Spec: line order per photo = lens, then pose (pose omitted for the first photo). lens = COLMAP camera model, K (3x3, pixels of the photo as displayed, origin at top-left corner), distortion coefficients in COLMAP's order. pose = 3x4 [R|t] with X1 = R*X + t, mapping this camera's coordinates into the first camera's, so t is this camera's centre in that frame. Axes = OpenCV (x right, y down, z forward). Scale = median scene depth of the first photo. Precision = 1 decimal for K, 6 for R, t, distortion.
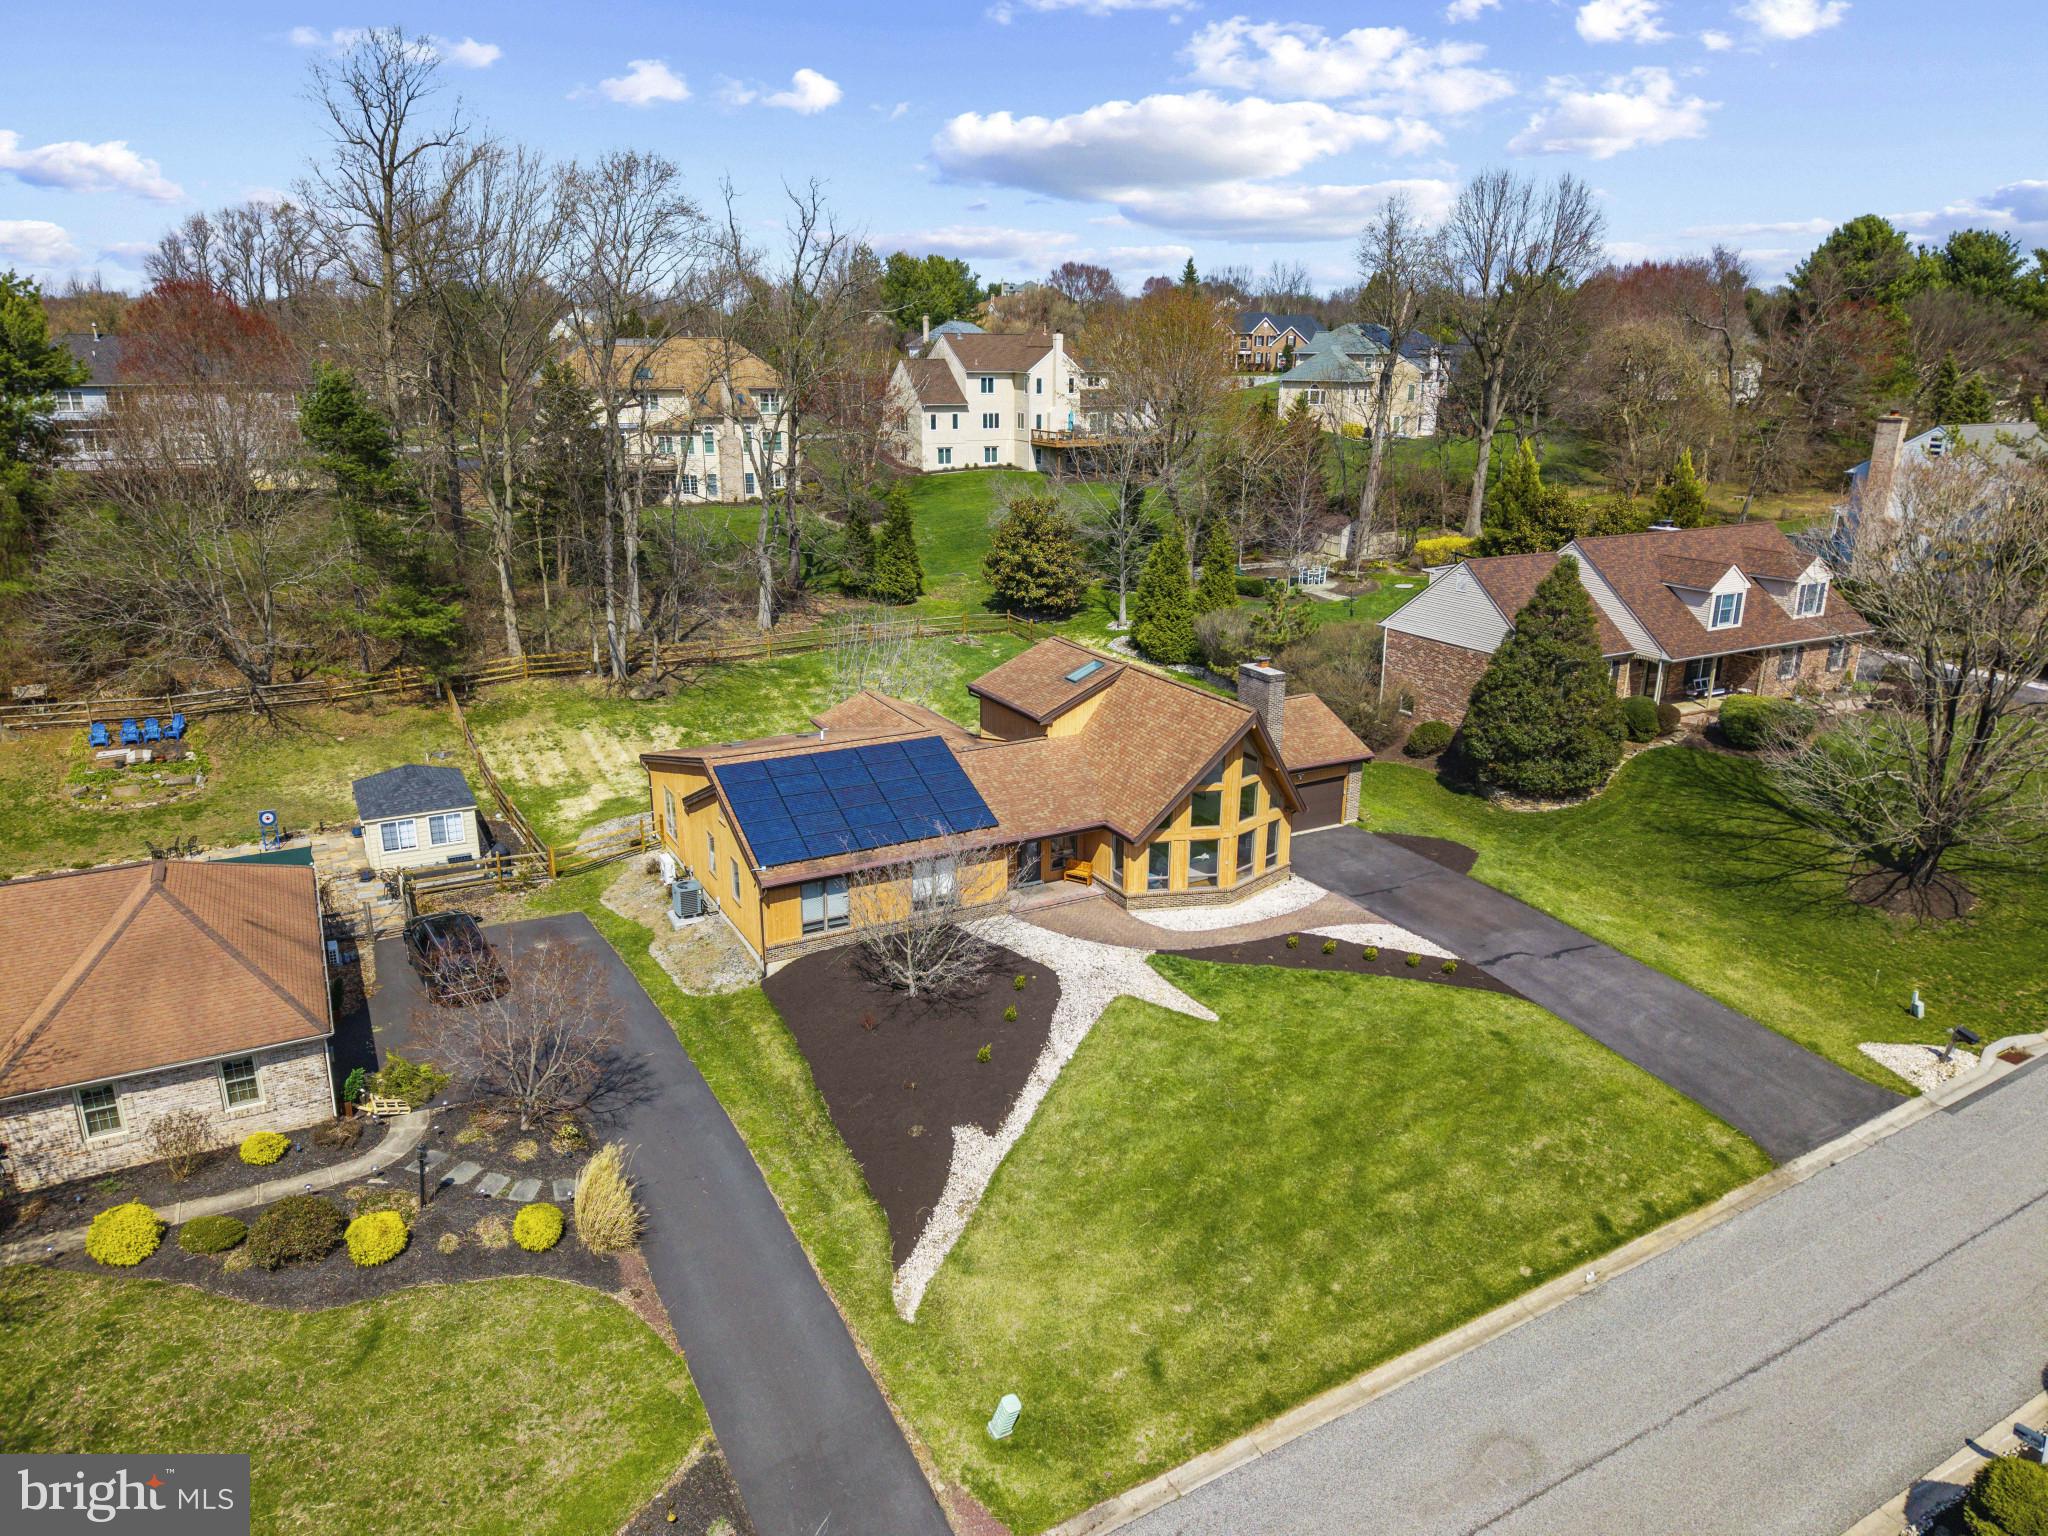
lens RADIAL K [[1439.8, 0, 1024.0], [0, 1439.8, 768.0], [0, 0, 1]] dist [0.030622, 0.000271]
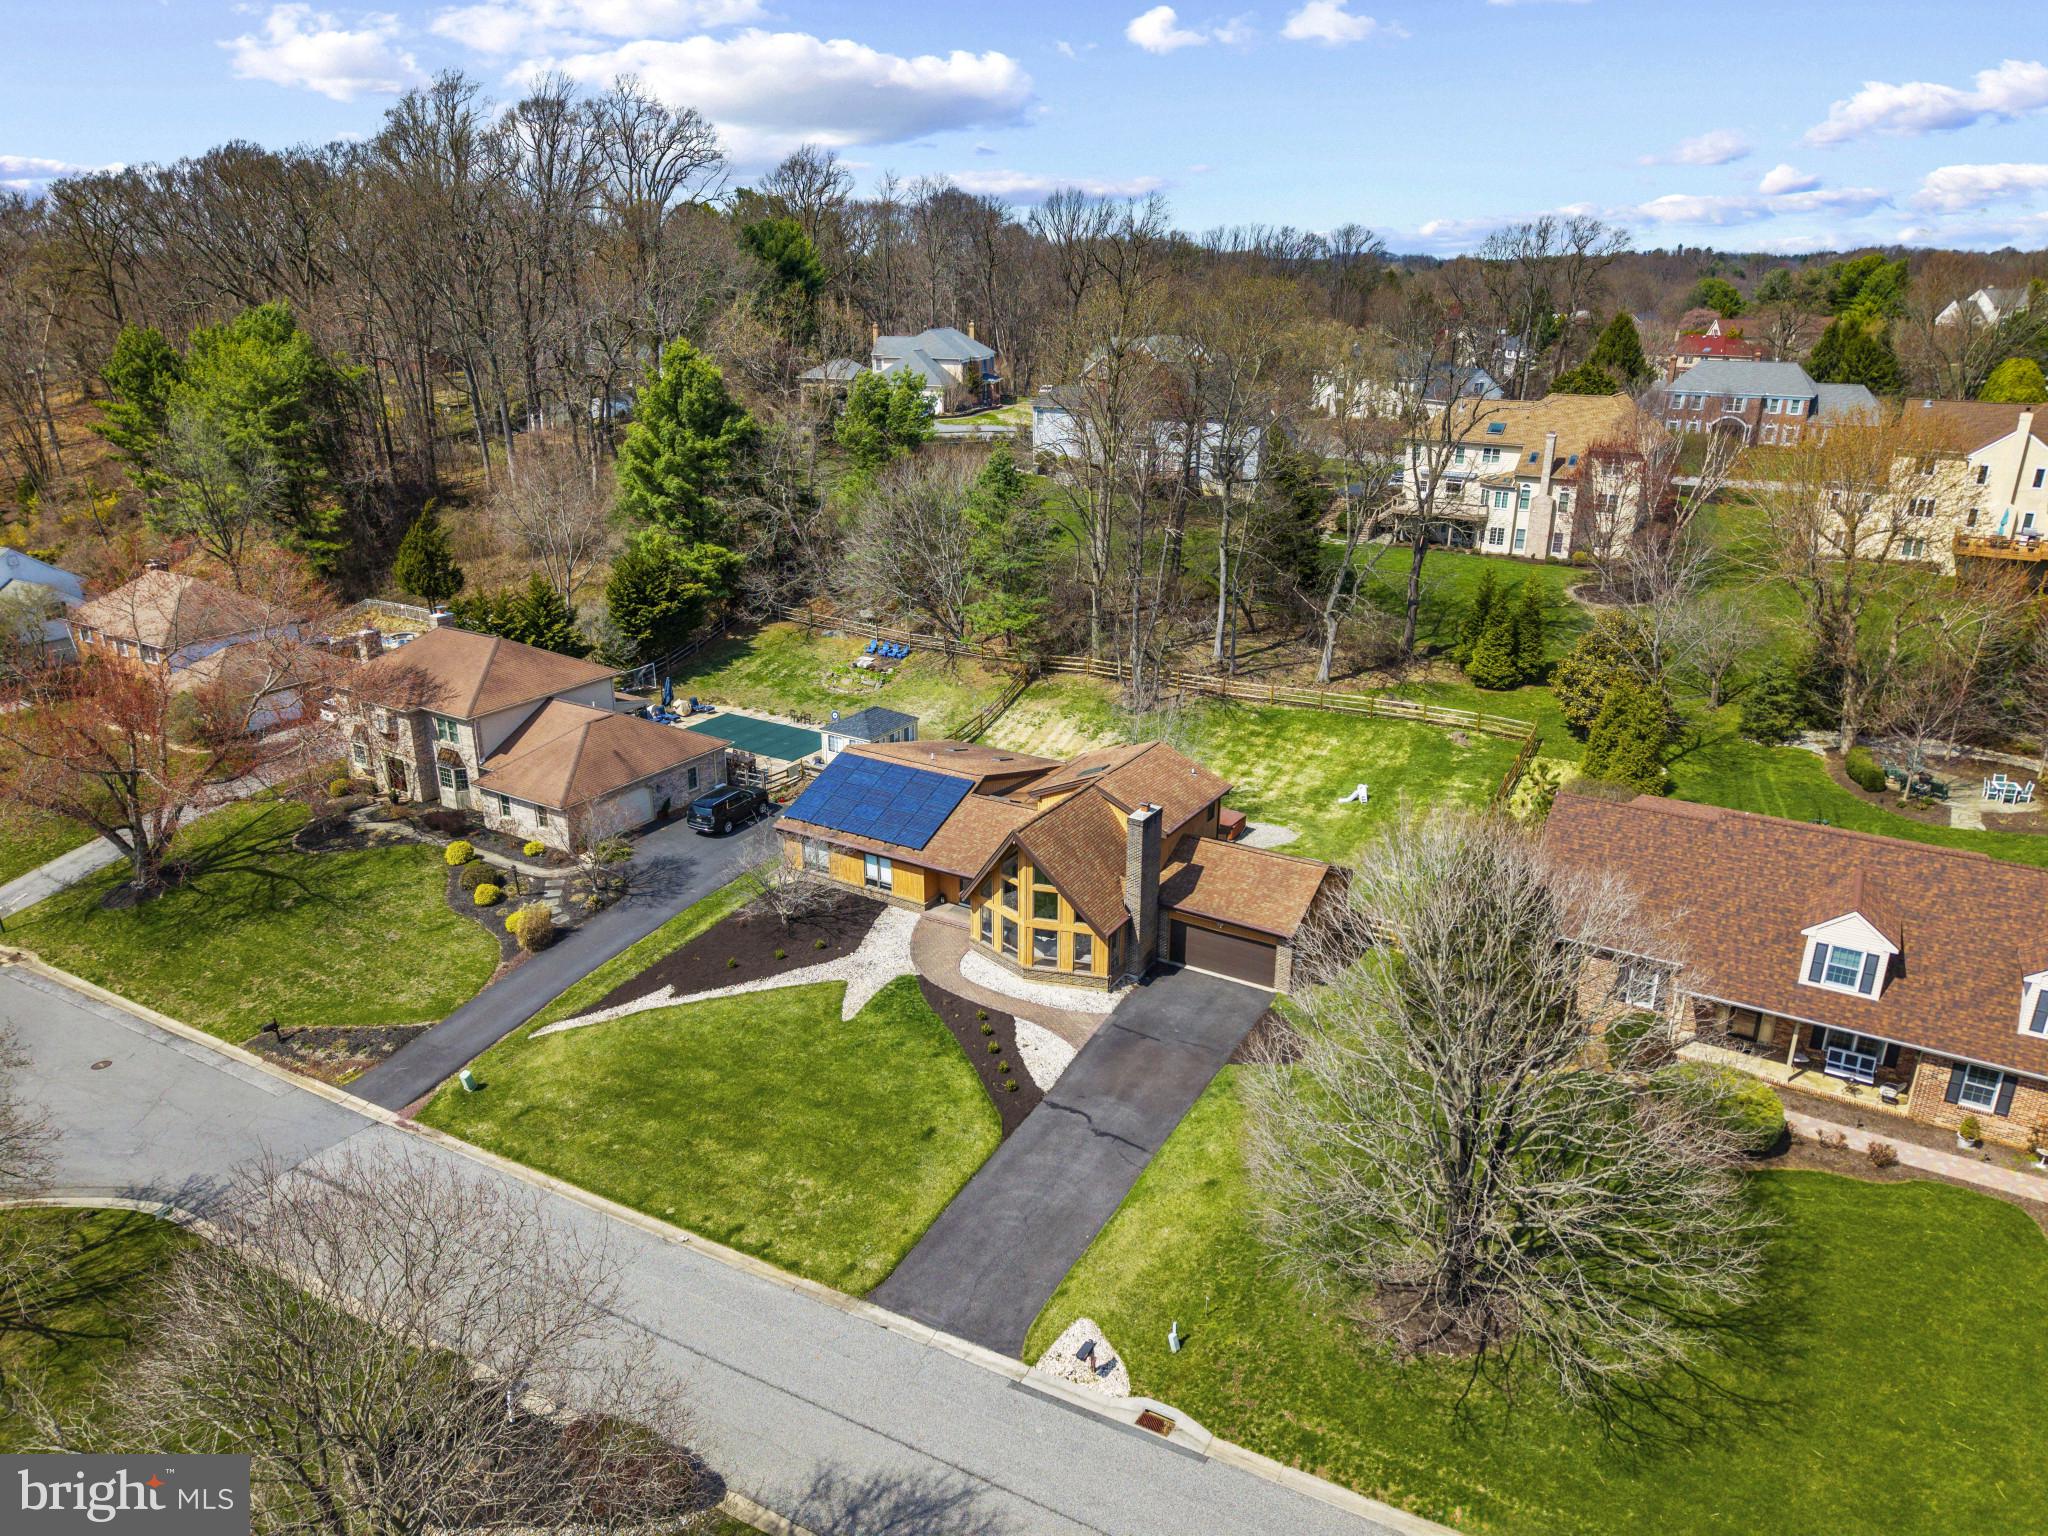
lens RADIAL K [[1439.8, 0, 1024.0], [0, 1439.8, 768.0], [0, 0, 1]] dist [0.030622, 0.000271]
pose [[0.469395, 0.288936, -0.834377, 1.244227], [-0.241842, 0.950882, 0.193227, -0.351186], [0.849224, 0.111087, 0.516216, 0.378433]]
